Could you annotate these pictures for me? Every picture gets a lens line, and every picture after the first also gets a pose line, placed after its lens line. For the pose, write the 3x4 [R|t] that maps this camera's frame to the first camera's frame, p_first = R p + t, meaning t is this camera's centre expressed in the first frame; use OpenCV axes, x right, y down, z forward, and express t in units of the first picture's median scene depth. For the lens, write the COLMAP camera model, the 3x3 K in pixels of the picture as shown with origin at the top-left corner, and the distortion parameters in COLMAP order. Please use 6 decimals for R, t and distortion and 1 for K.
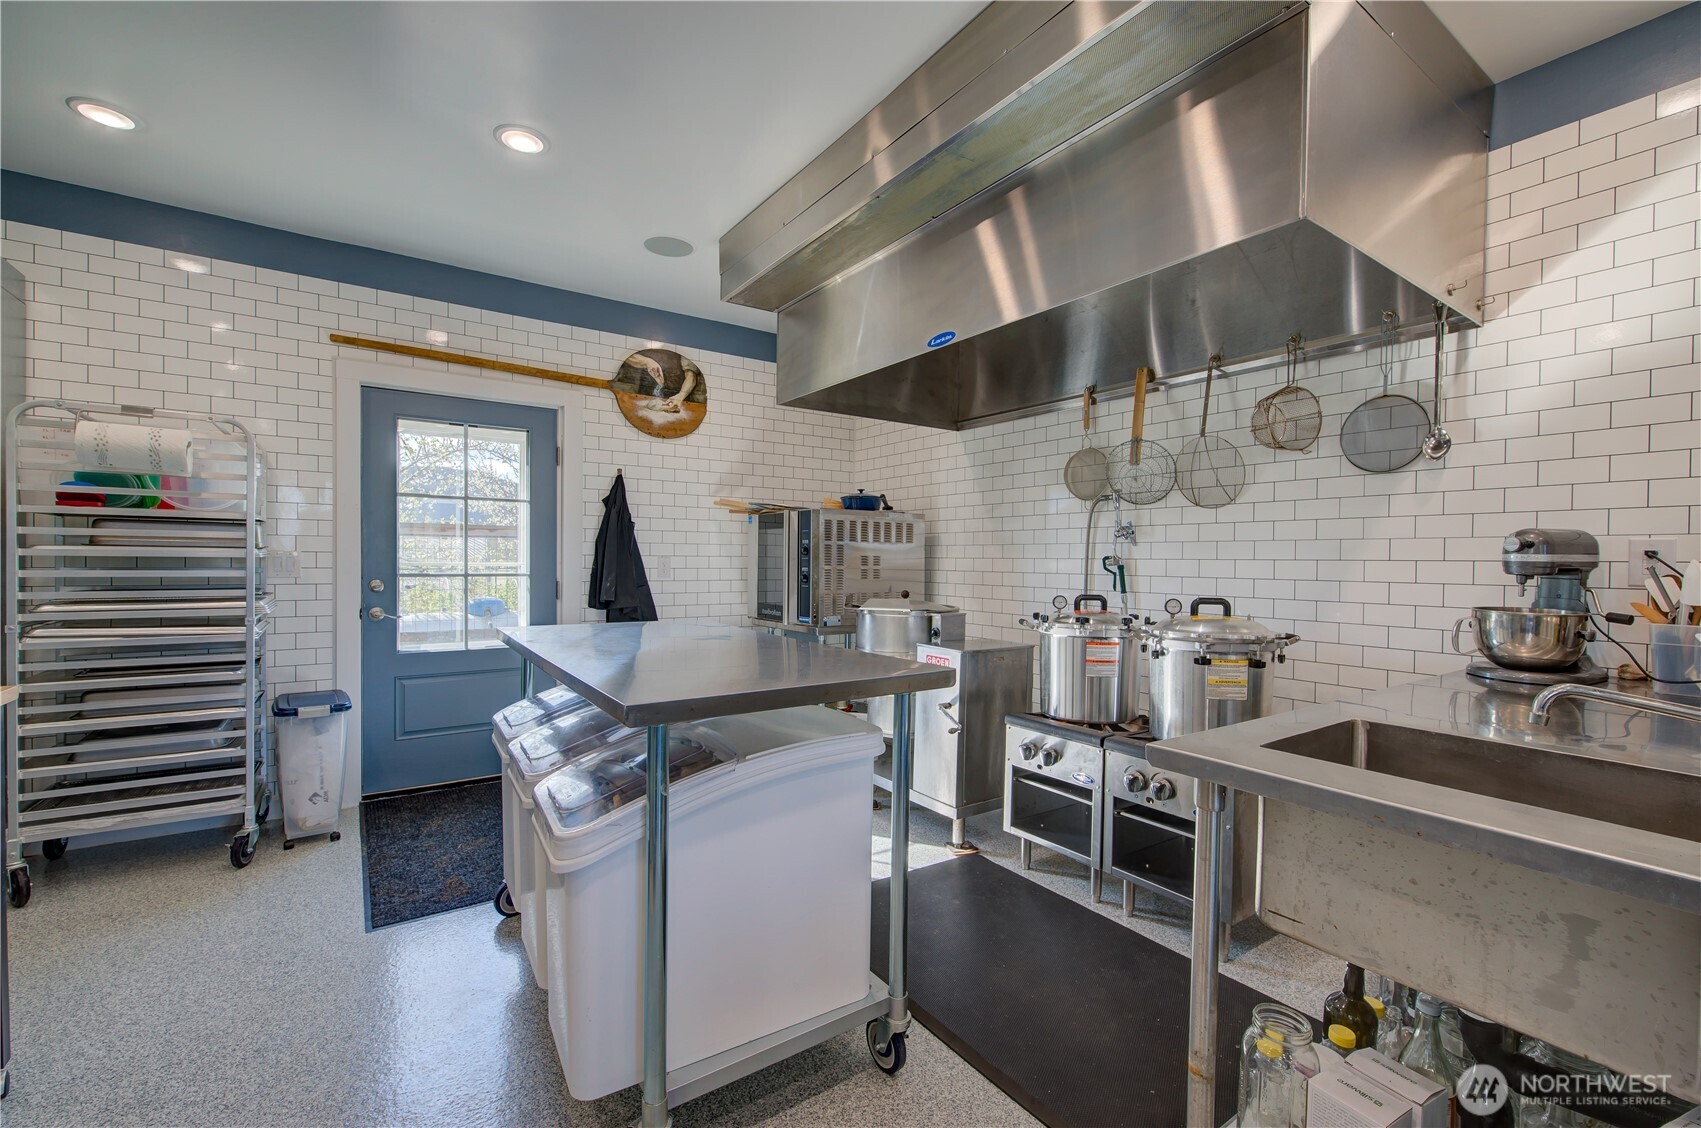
lens RADIAL K [[720.5, 0, 865.5], [0, 720.5, 562.1], [0, 0, 1]] dist [0.001113, -0.000279]
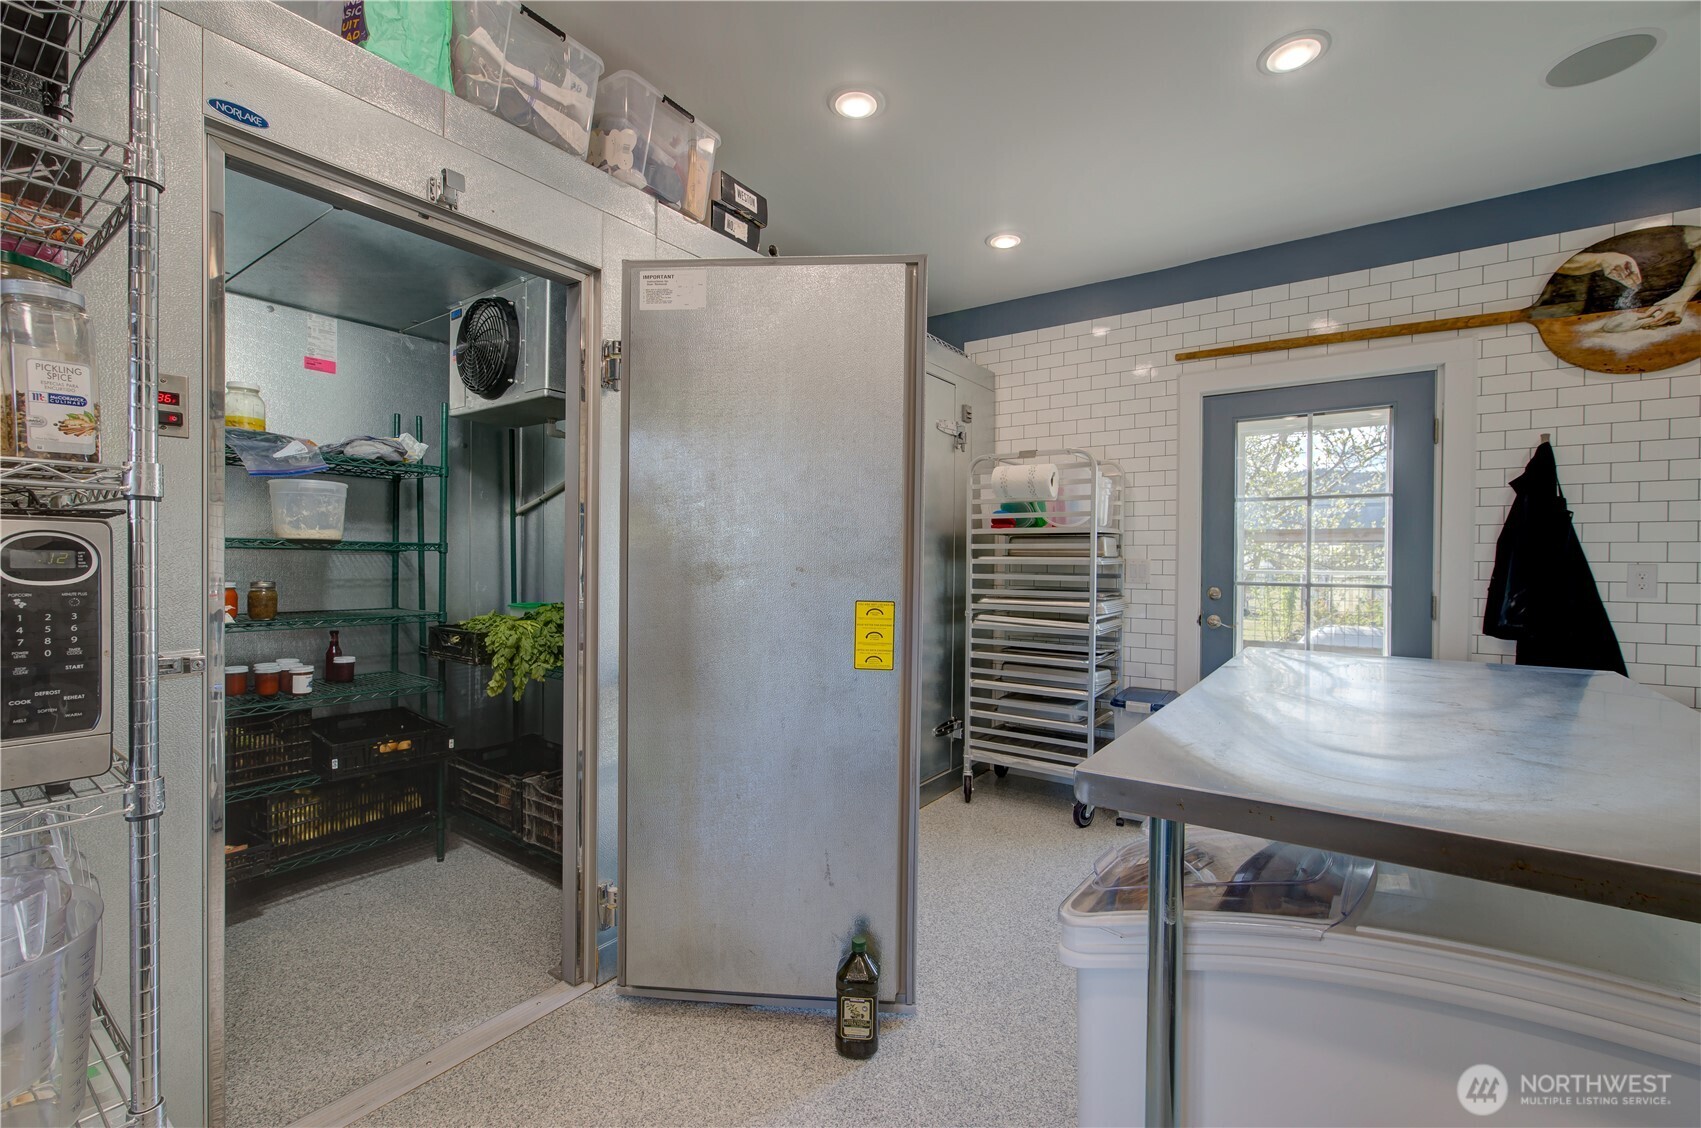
lens RADIAL K [[720.5, 0, 858.5], [0, 720.5, 569.2], [0, 0, 1]] dist [0.001113, -0.000279]
pose [[0.342530, 0.002773, -0.939503, 0.078724], [-0.006478, 0.999979, 0.000590, 0.001458], [0.939485, 0.005884, 0.342541, 0.169961]]
